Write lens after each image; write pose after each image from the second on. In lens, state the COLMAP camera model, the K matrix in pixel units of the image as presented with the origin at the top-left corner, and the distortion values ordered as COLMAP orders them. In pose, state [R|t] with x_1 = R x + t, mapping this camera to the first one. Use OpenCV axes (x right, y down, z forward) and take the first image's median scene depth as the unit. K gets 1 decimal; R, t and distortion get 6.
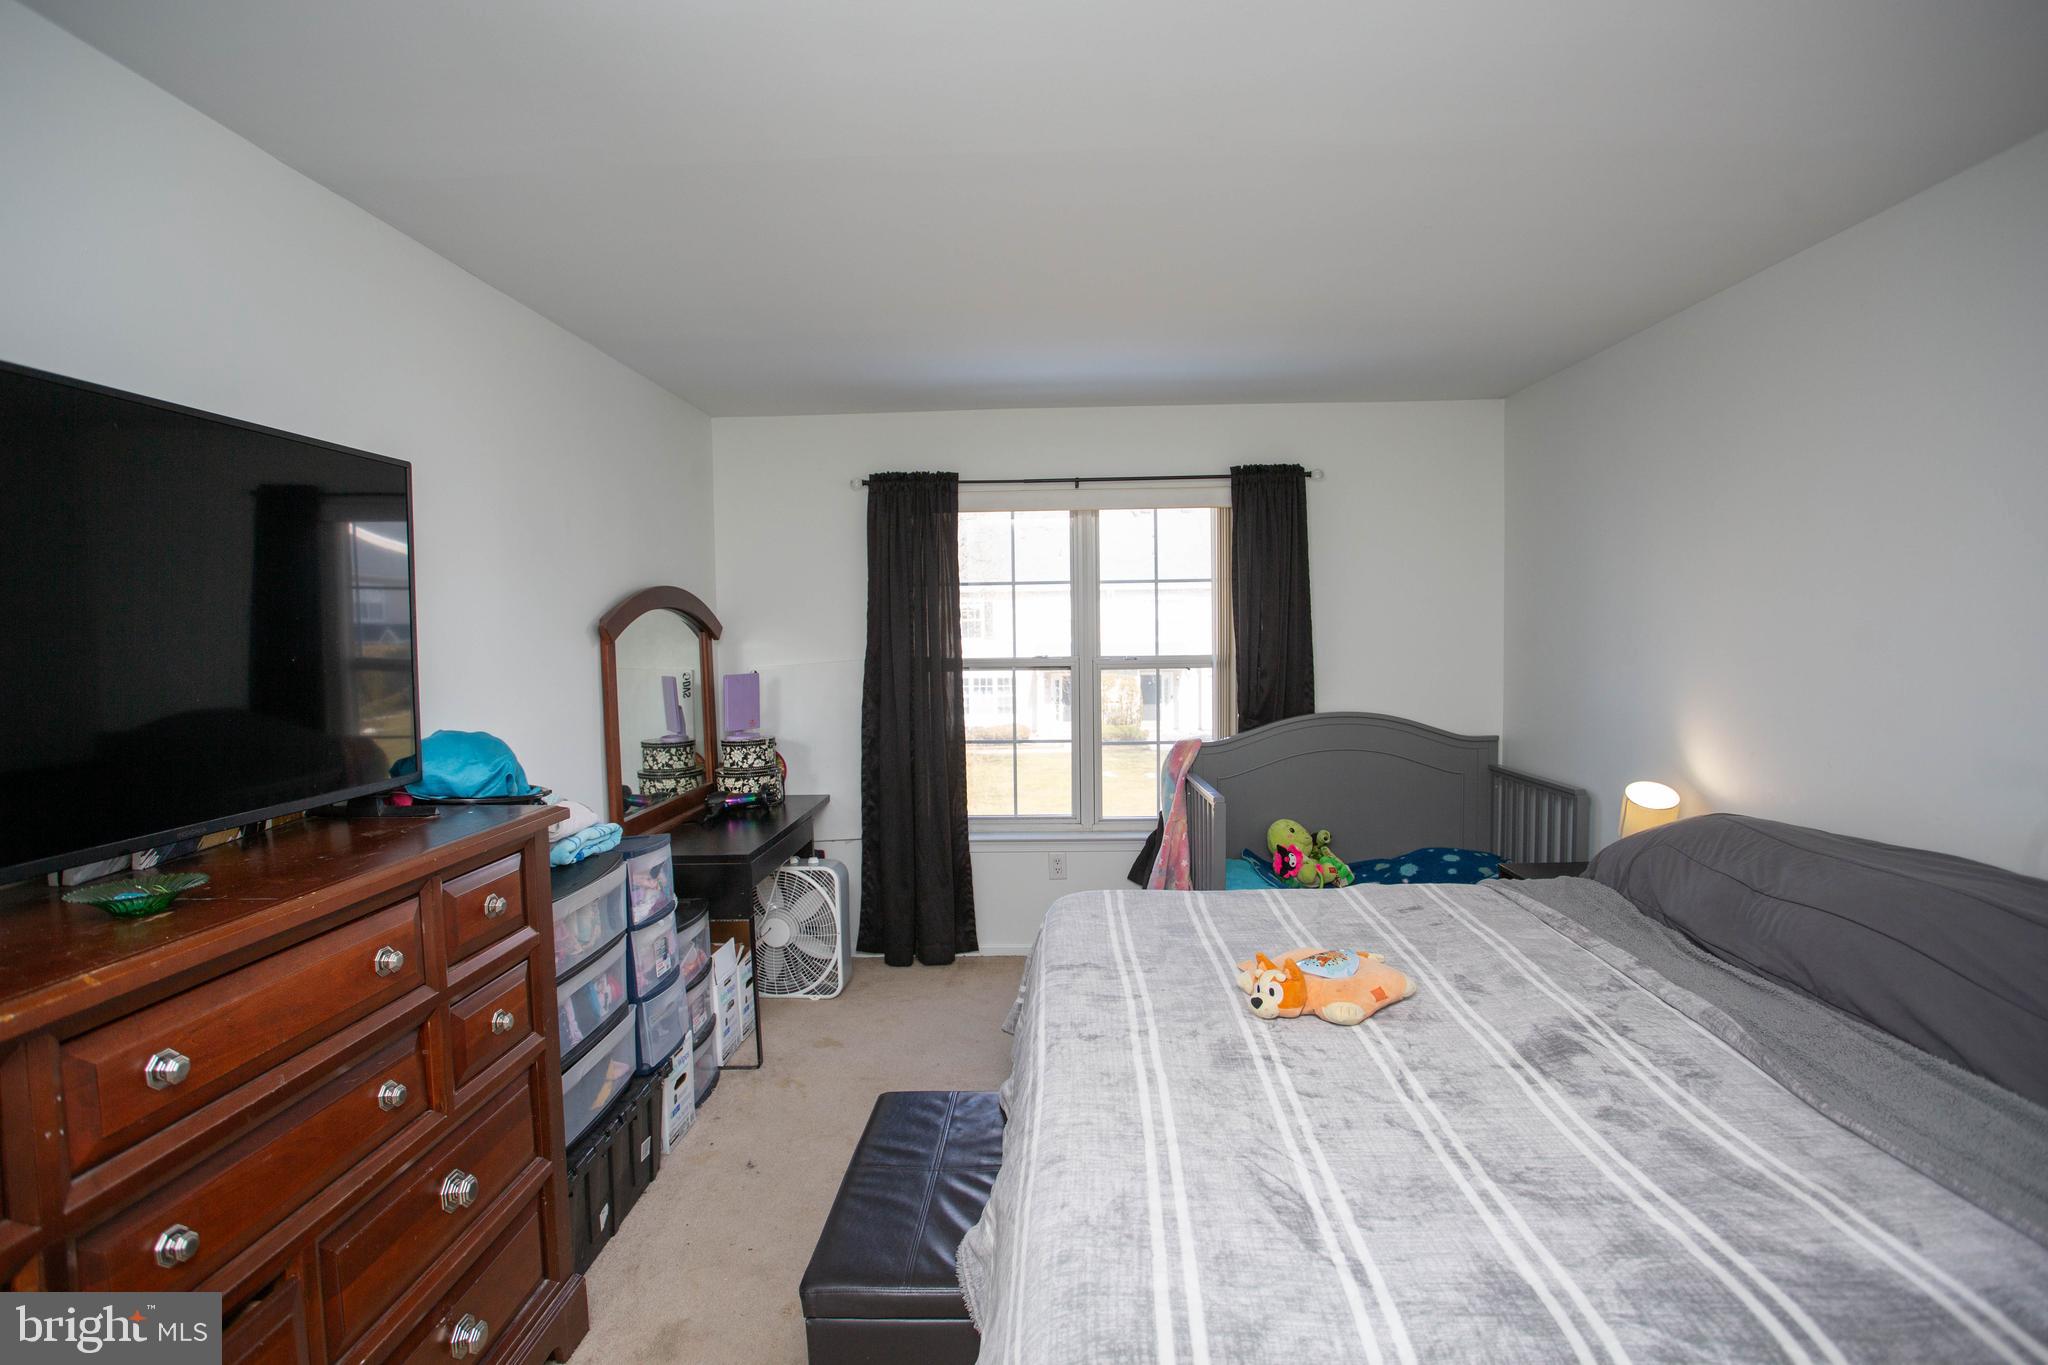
lens RADIAL K [[1025.0, 0, 1016.9], [0, 1025.0, 684.4], [0, 0, 1]] dist [-0.079382, 0.034203]
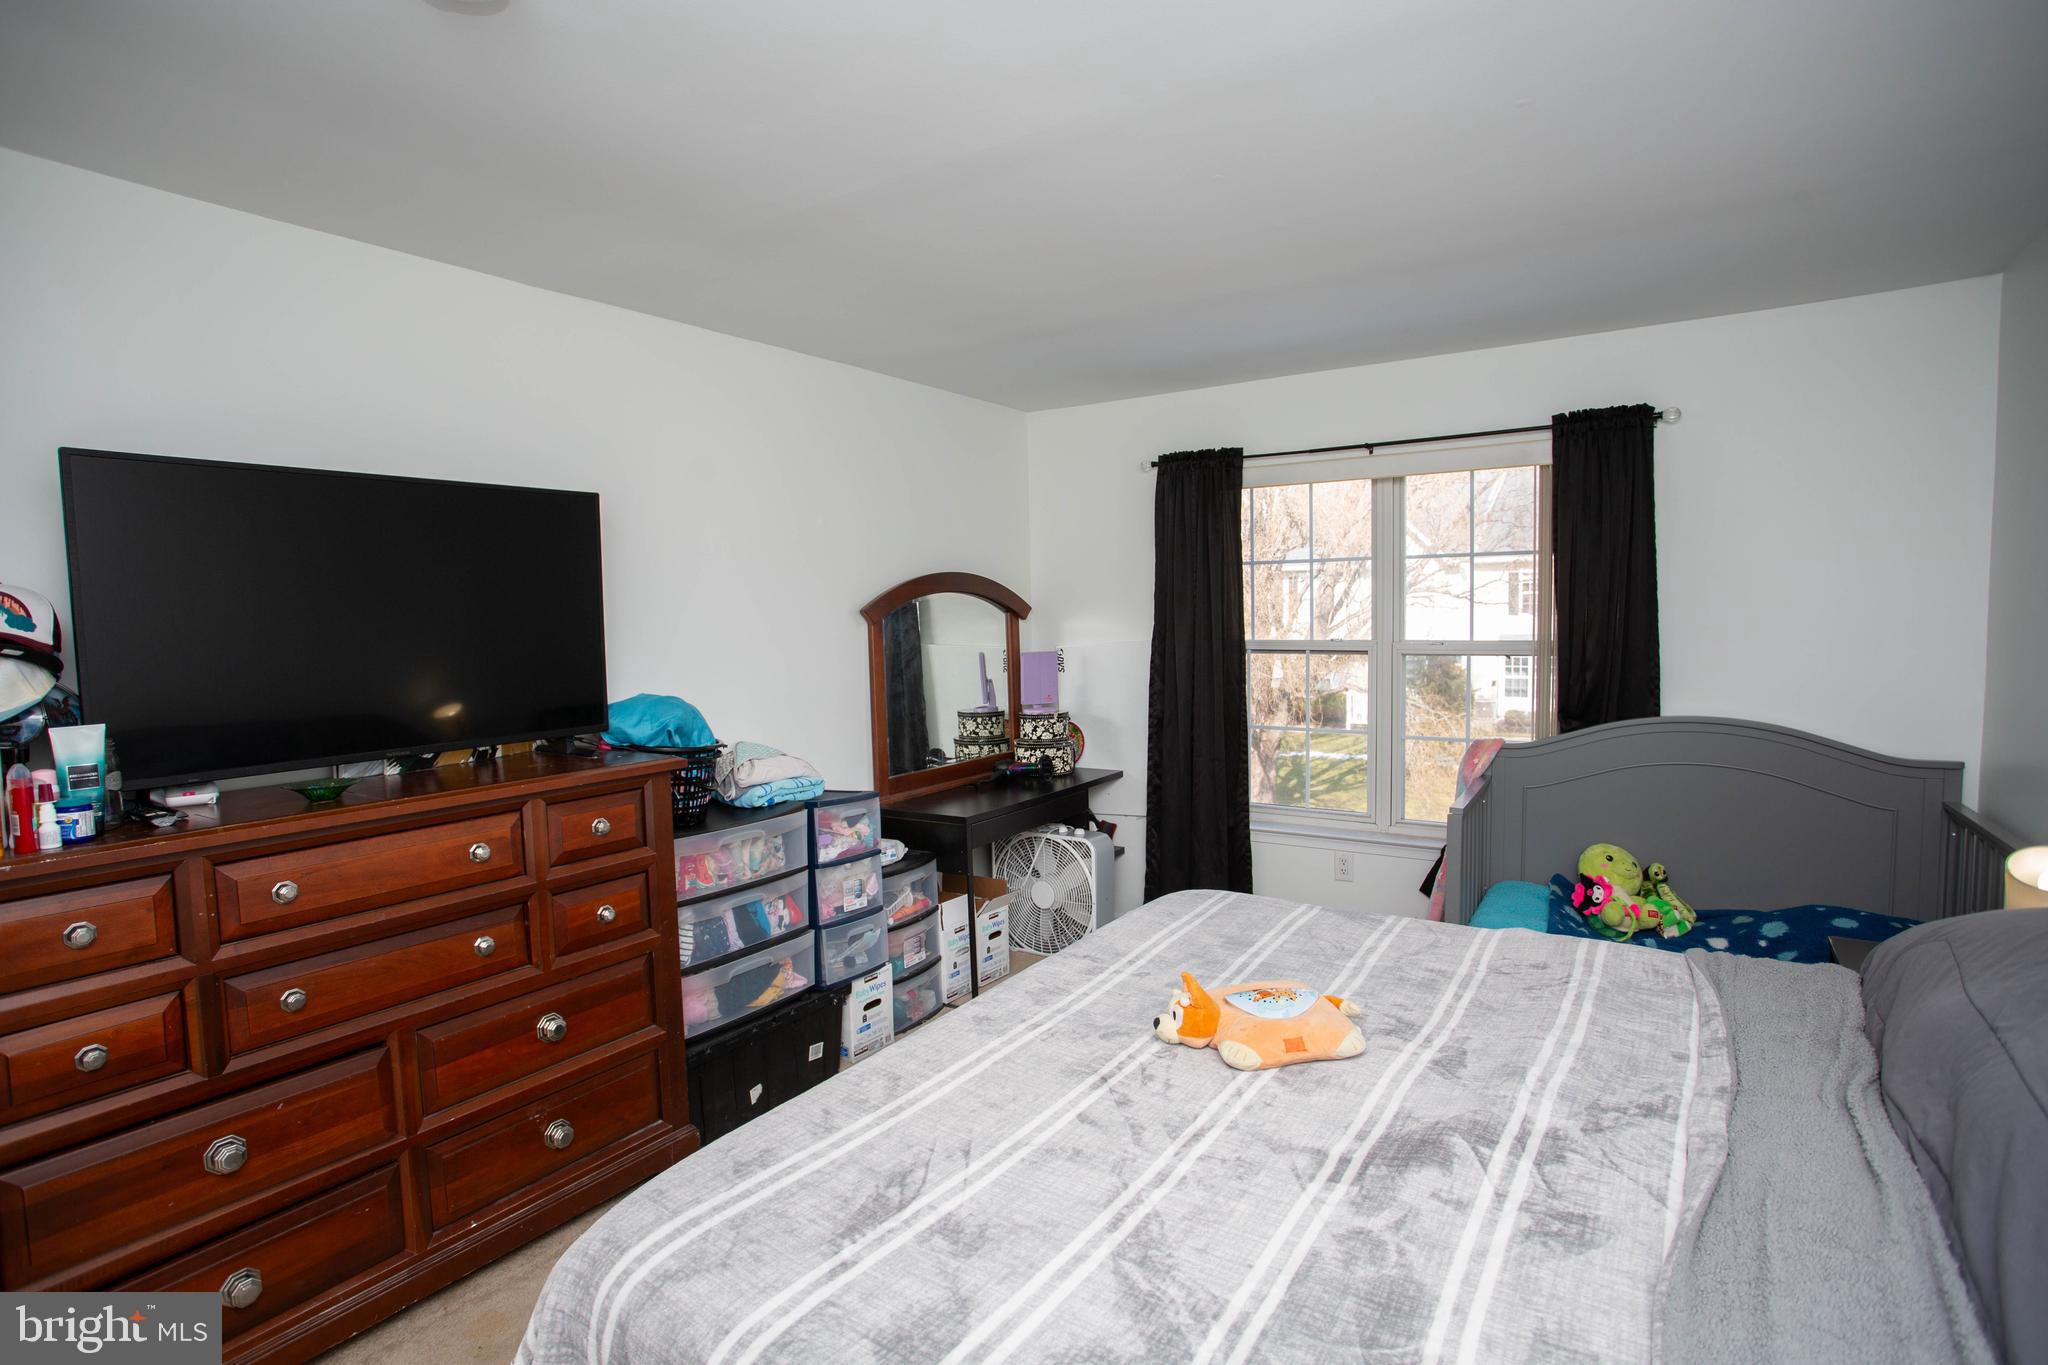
lens RADIAL K [[1036.6, 0, 1024.0], [0, 1036.6, 682.5], [0, 0, 1]] dist [-0.082674, 0.036953]
pose [[0.845356, 0.035959, -0.532992, 0.301517], [-0.022661, 0.999248, 0.031475, -0.012139], [0.533723, -0.014530, 0.845535, 0.068878]]
